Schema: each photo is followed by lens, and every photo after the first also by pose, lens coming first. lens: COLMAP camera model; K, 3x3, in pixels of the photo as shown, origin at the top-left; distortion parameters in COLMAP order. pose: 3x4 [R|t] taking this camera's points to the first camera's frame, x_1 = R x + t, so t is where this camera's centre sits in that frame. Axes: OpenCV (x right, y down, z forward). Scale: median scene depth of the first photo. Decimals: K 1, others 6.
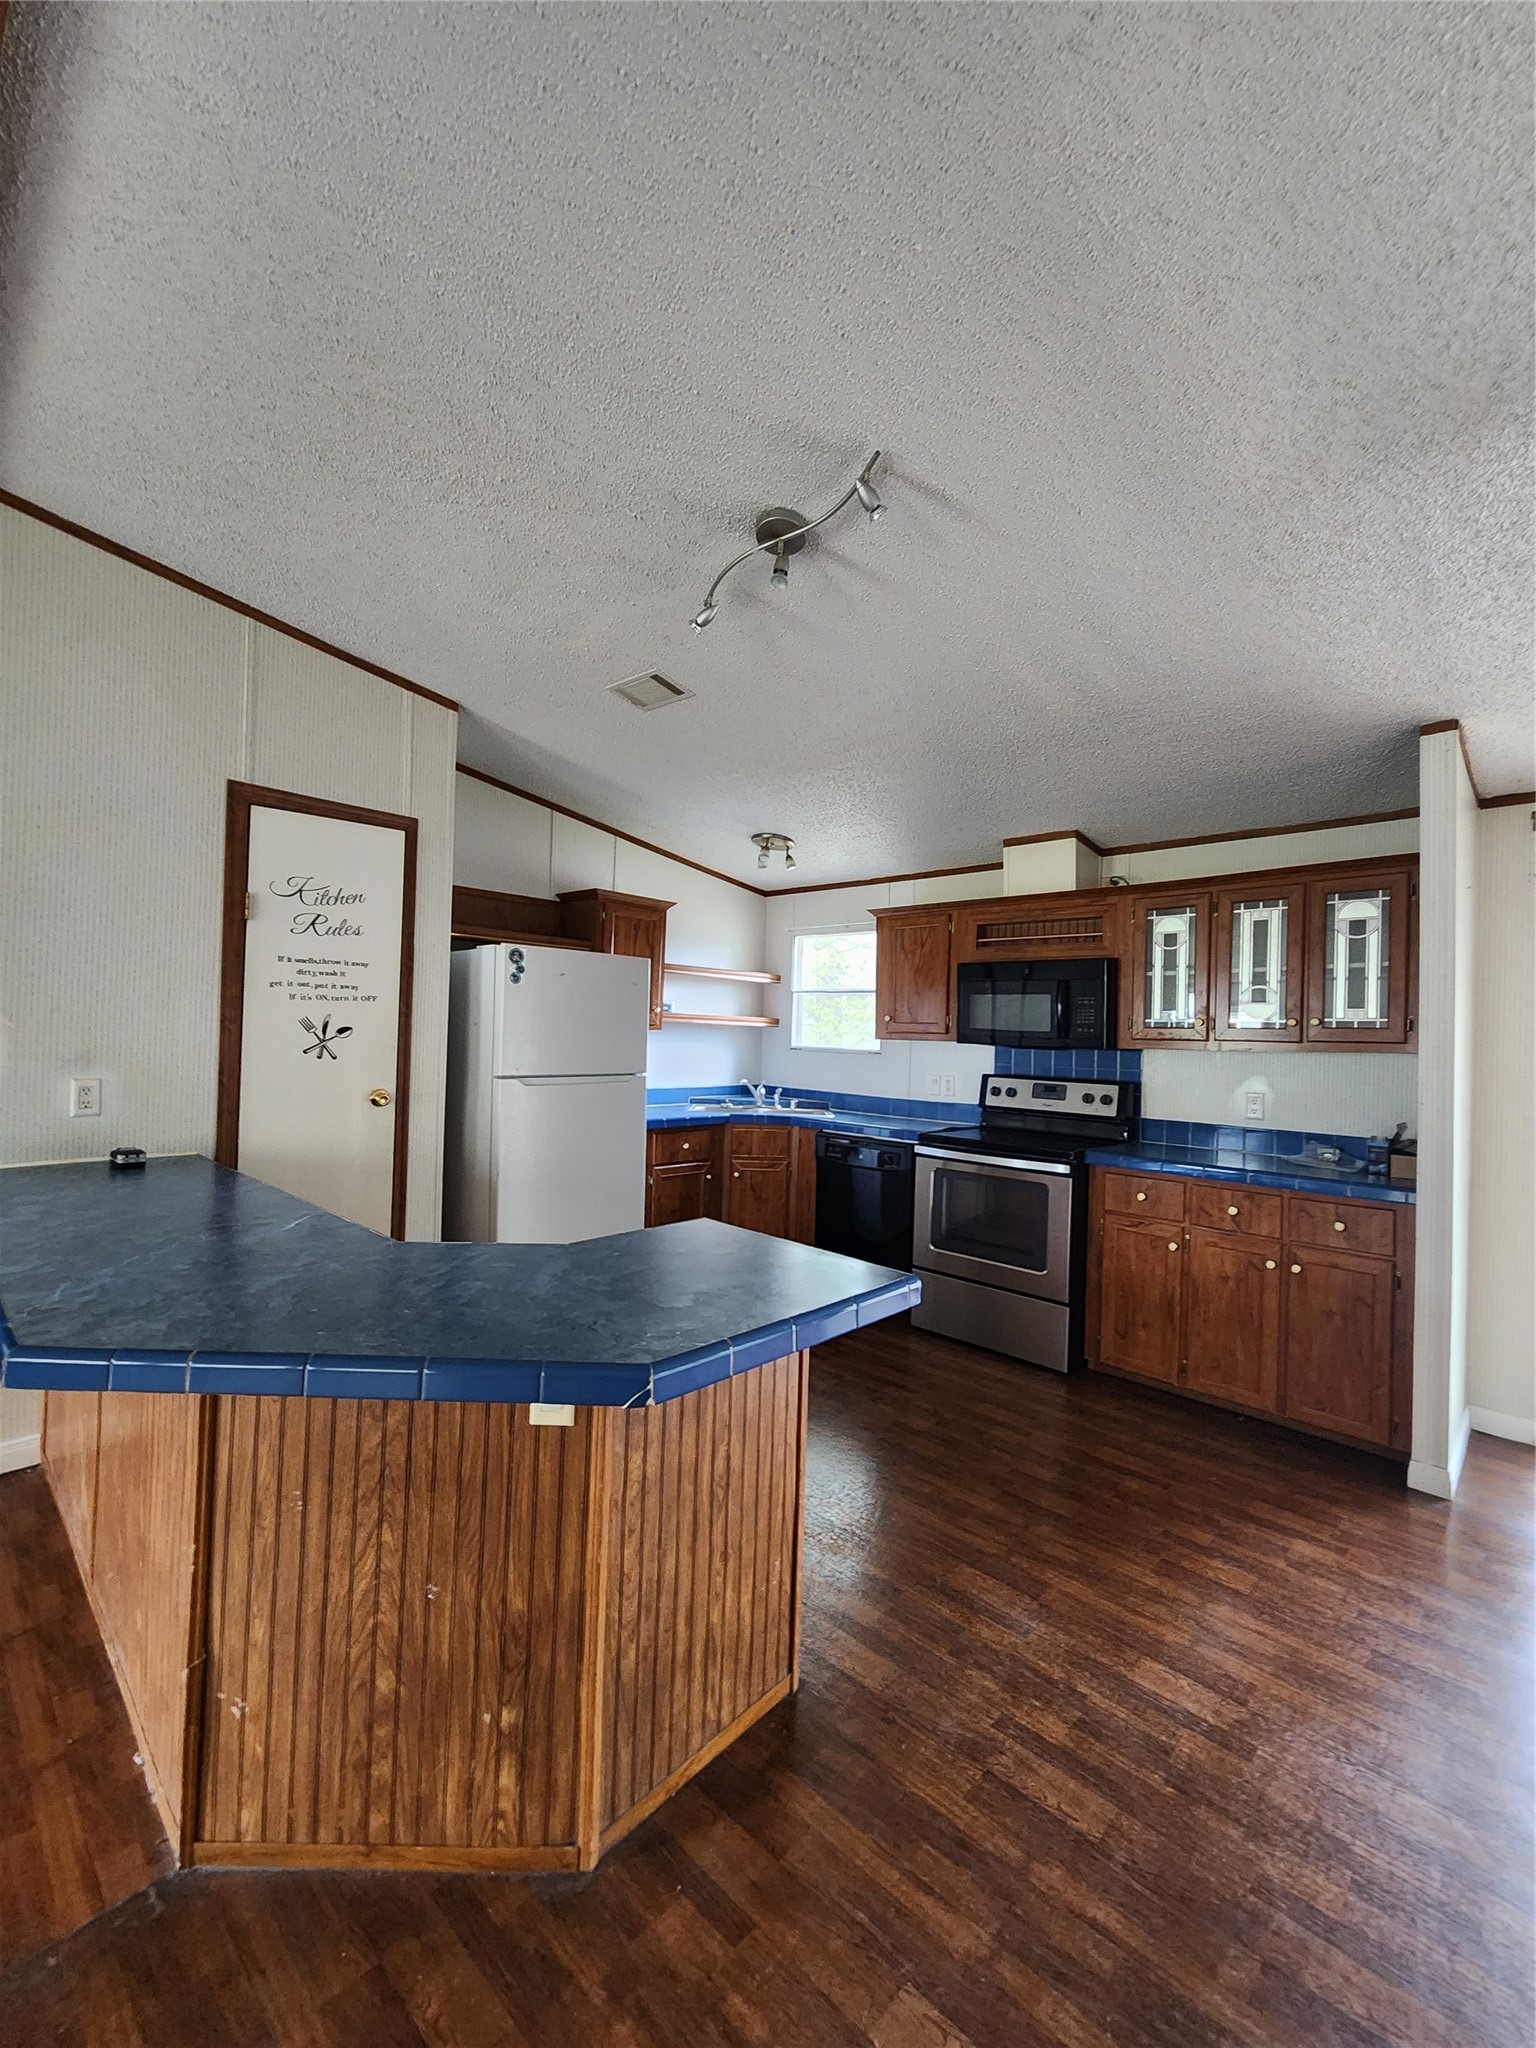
lens RADIAL K [[845.6, 0, 774.6], [0, 845.6, 1026.6], [0, 0, 1]] dist [-0.000331, -0.000899]
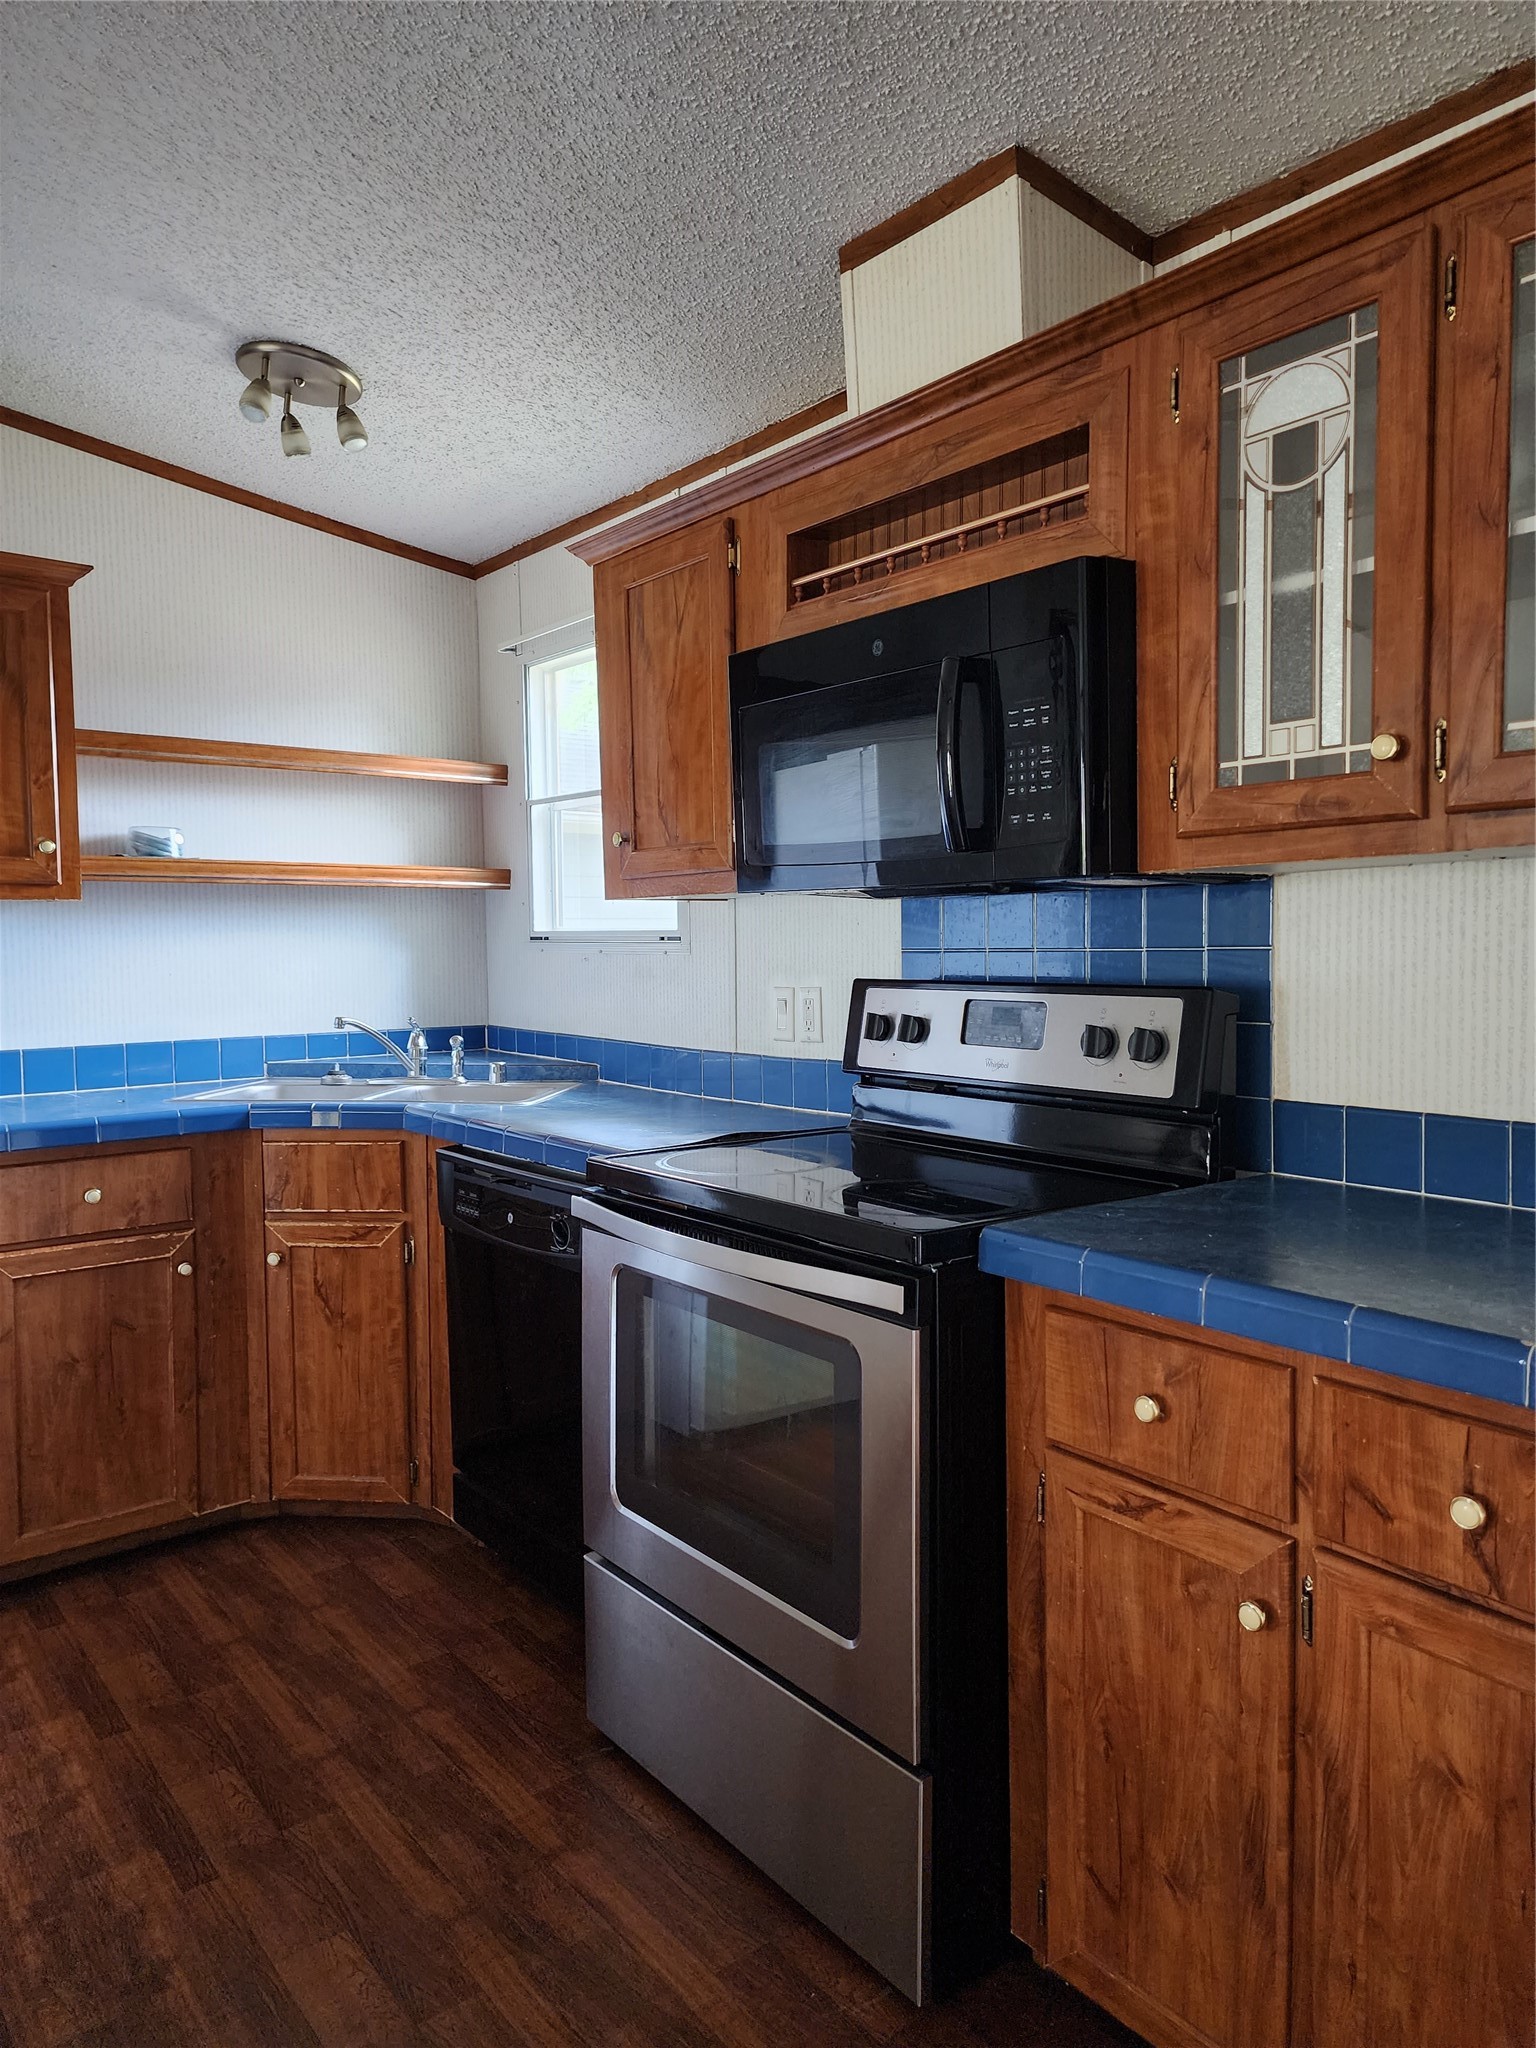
lens RADIAL K [[1376.2, 0, 766.5], [0, 1376.2, 1011.0], [0, 0, 1]] dist [0.078138, -0.066408]
pose [[0.989075, -0.032522, -0.143783, 0.402390], [0.041139, 0.997505, 0.057368, 0.047654], [0.141558, -0.062656, 0.987945, 0.584970]]
